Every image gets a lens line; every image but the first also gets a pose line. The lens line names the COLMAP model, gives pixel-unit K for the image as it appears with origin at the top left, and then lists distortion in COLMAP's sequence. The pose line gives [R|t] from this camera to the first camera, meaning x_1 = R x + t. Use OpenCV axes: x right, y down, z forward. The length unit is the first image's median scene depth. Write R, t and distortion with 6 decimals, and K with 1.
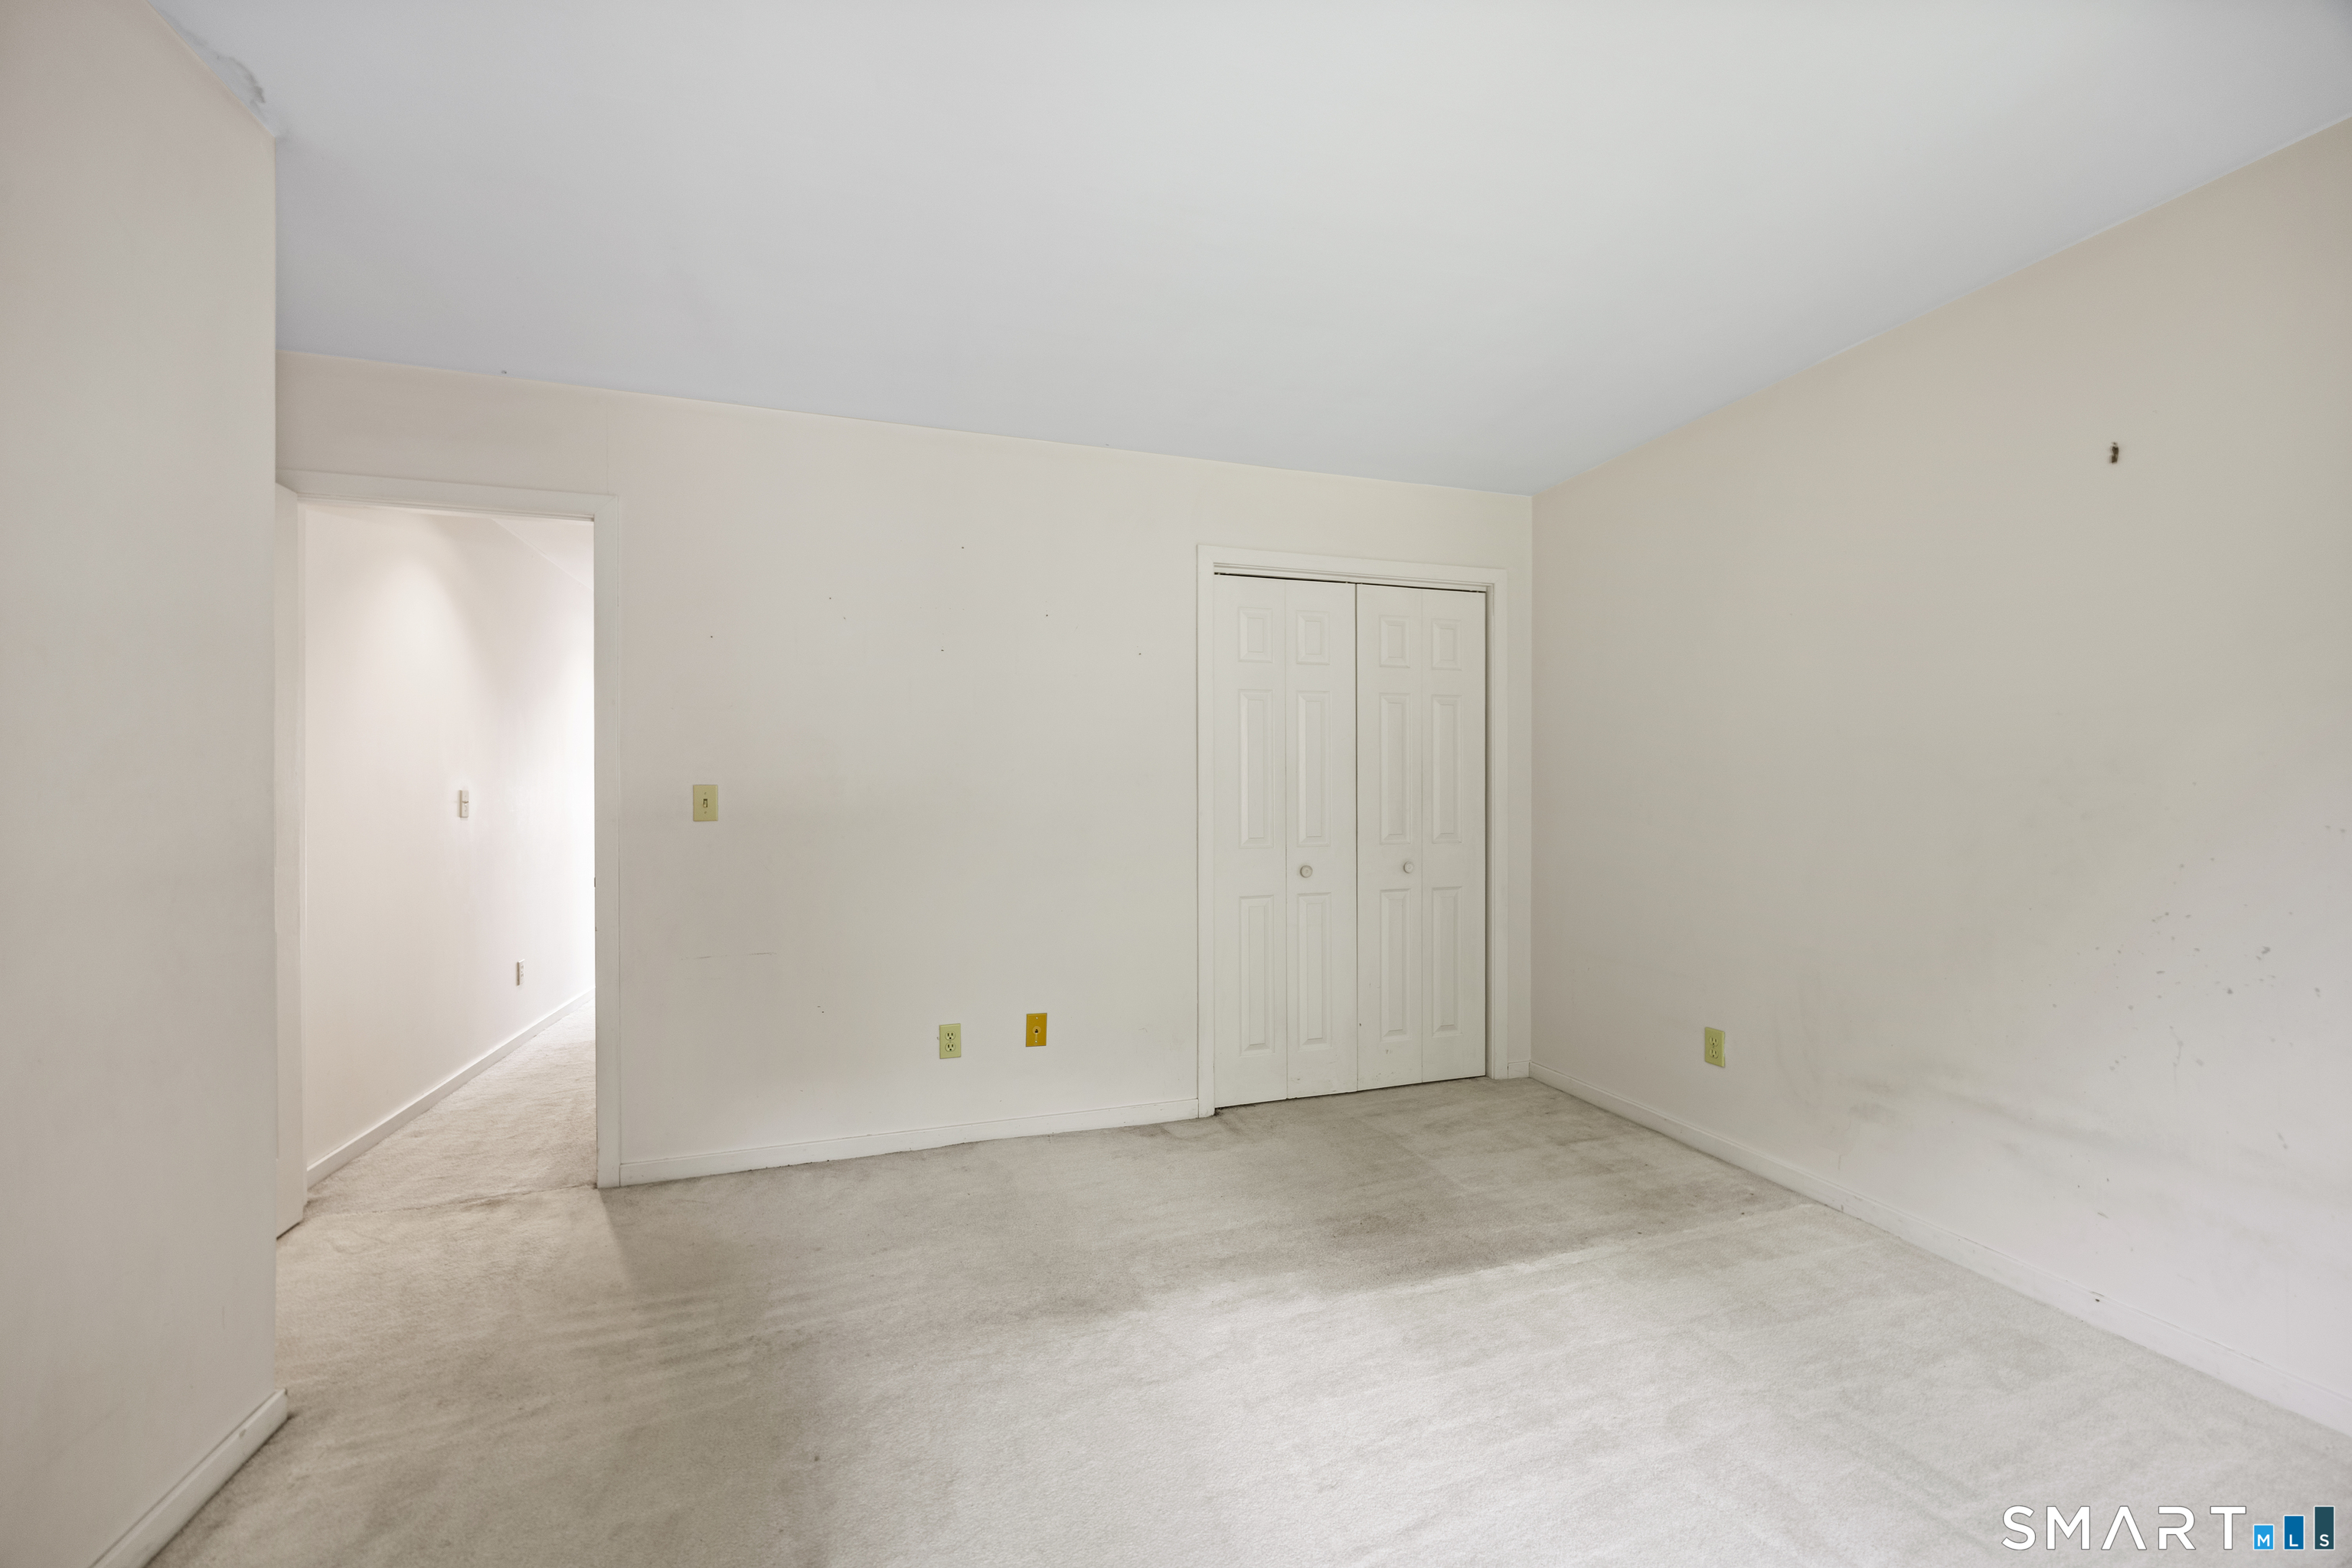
lens RADIAL K [[921.7, 0, 1178.2], [0, 921.7, 798.1], [0, 0, 1]] dist [-0.000175, 0.000065]
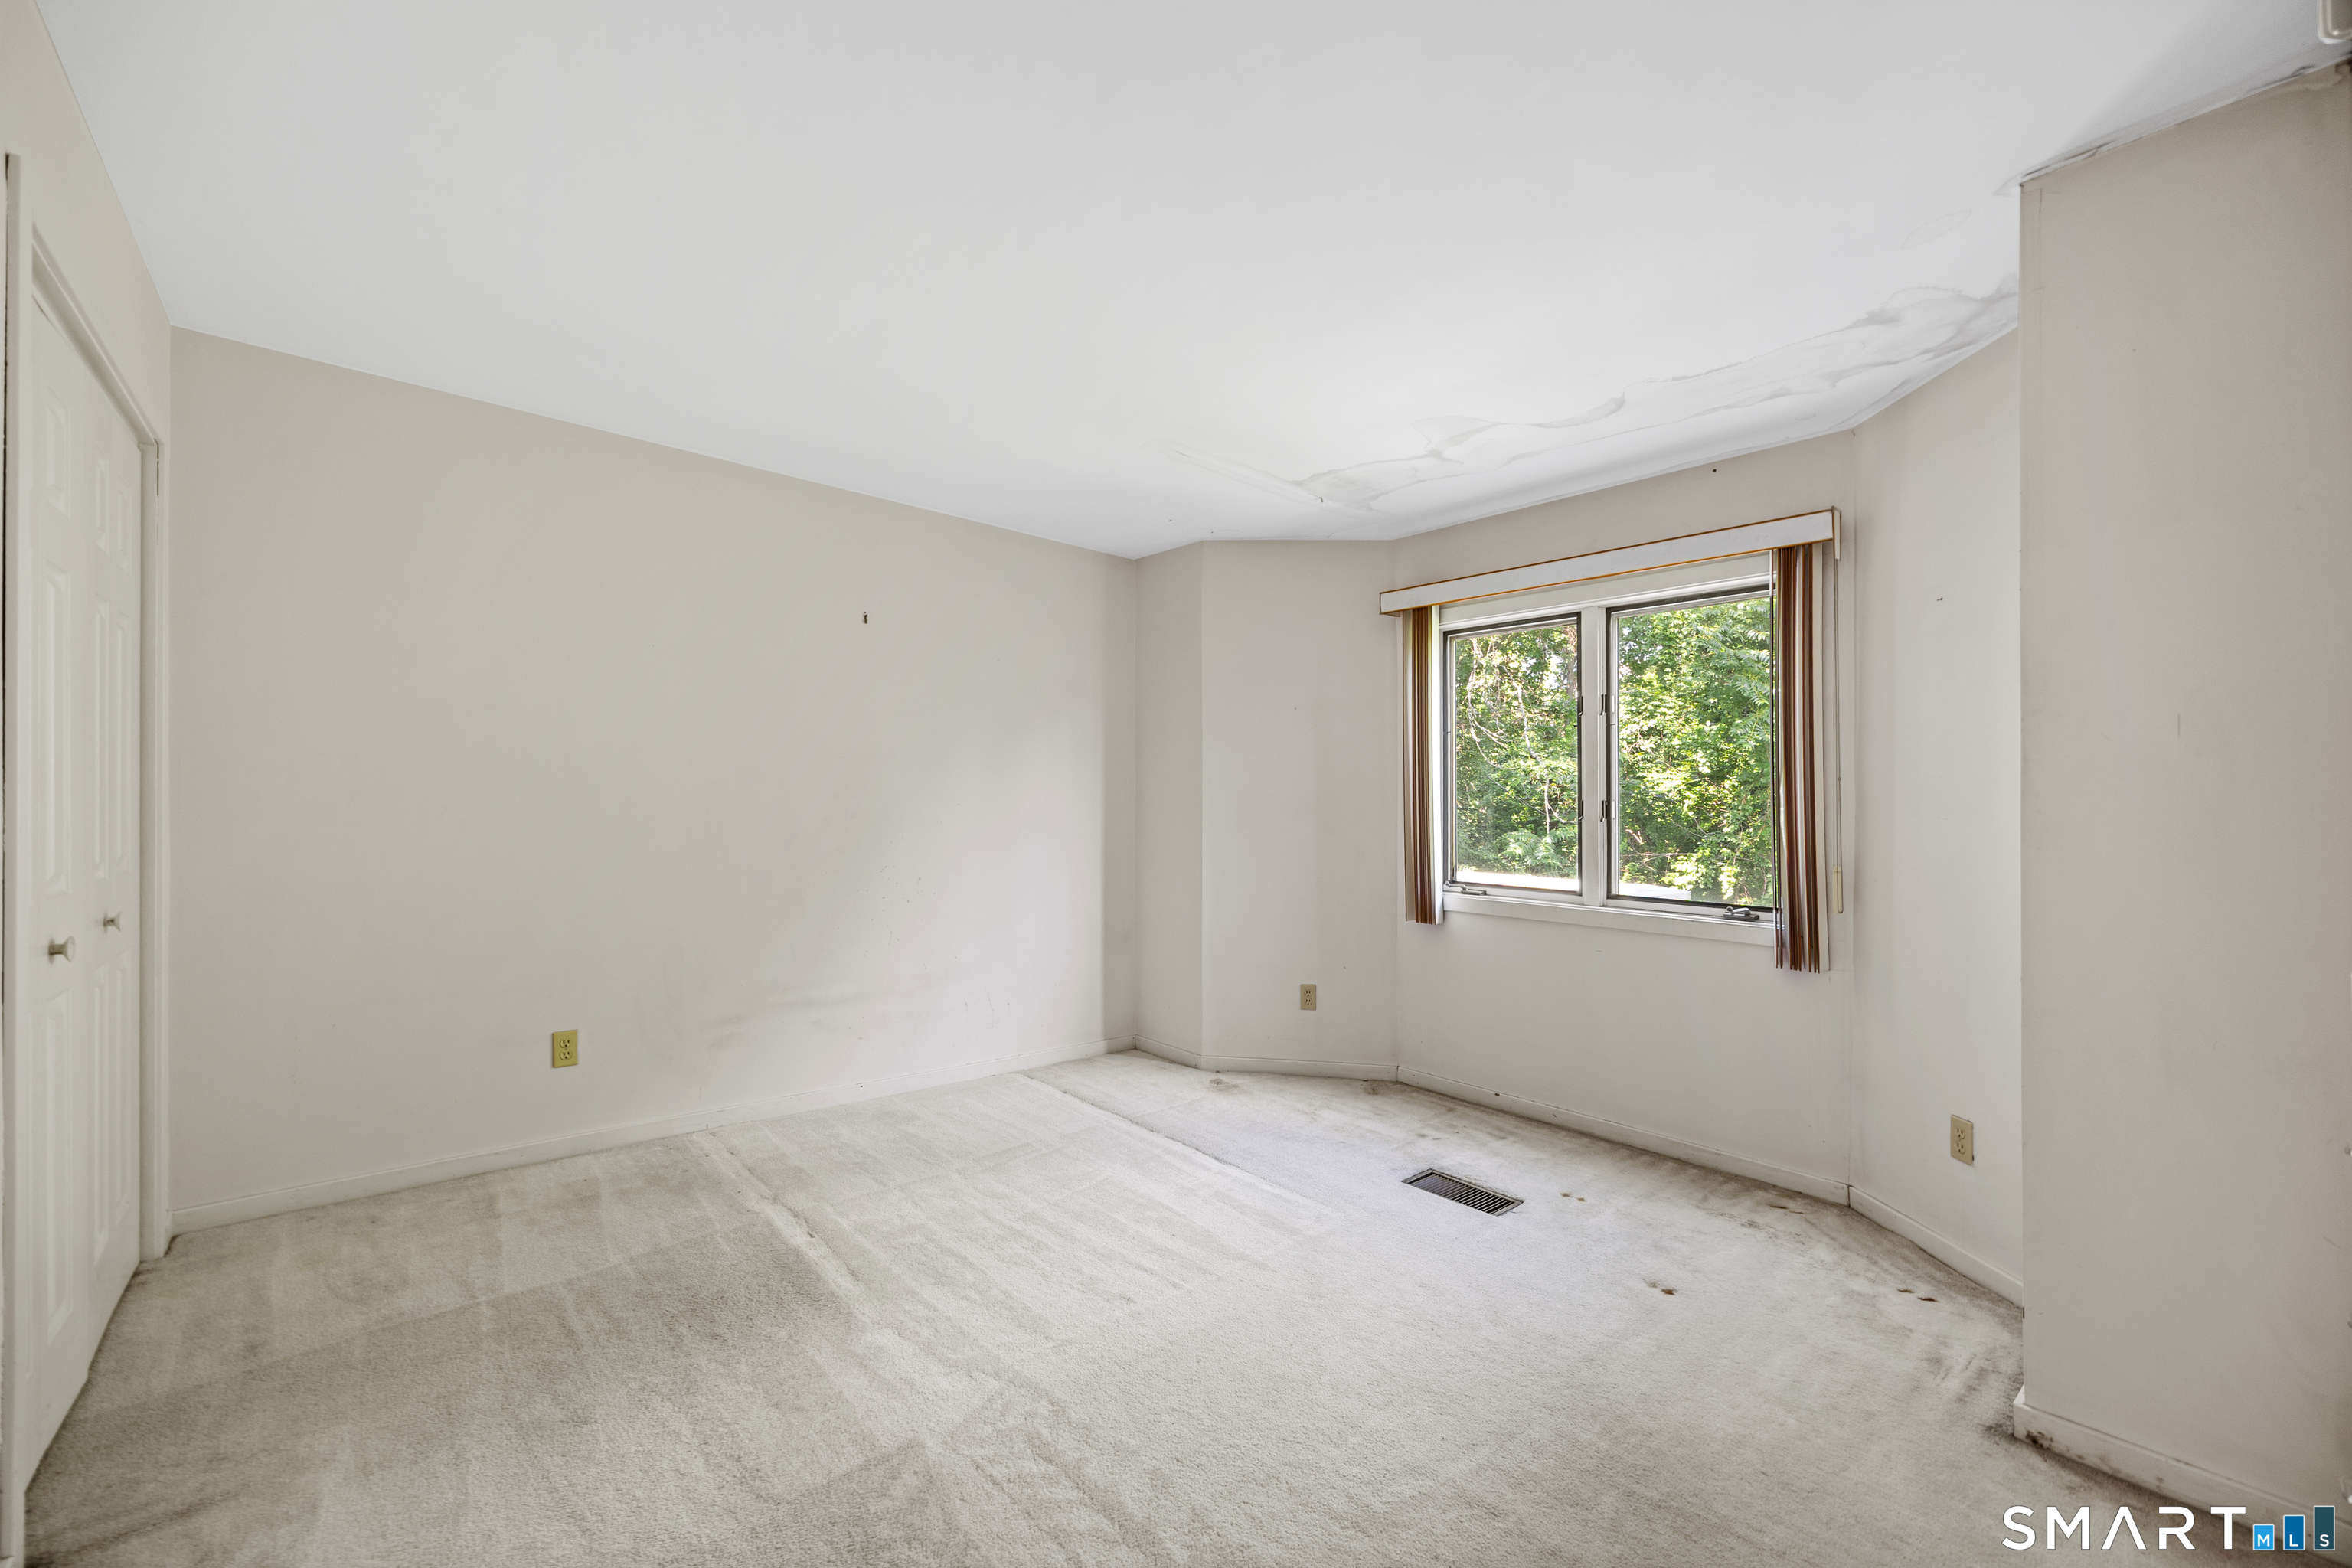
lens RADIAL K [[921.7, 0, 1179.1], [0, 921.7, 796.8], [0, 0, 1]] dist [-0.000175, 0.000065]
pose [[-0.397419, 0.007165, 0.917609, -0.672187], [-0.011358, 0.999854, -0.012727, -0.000940], [-0.917567, -0.015481, -0.397280, 0.867240]]
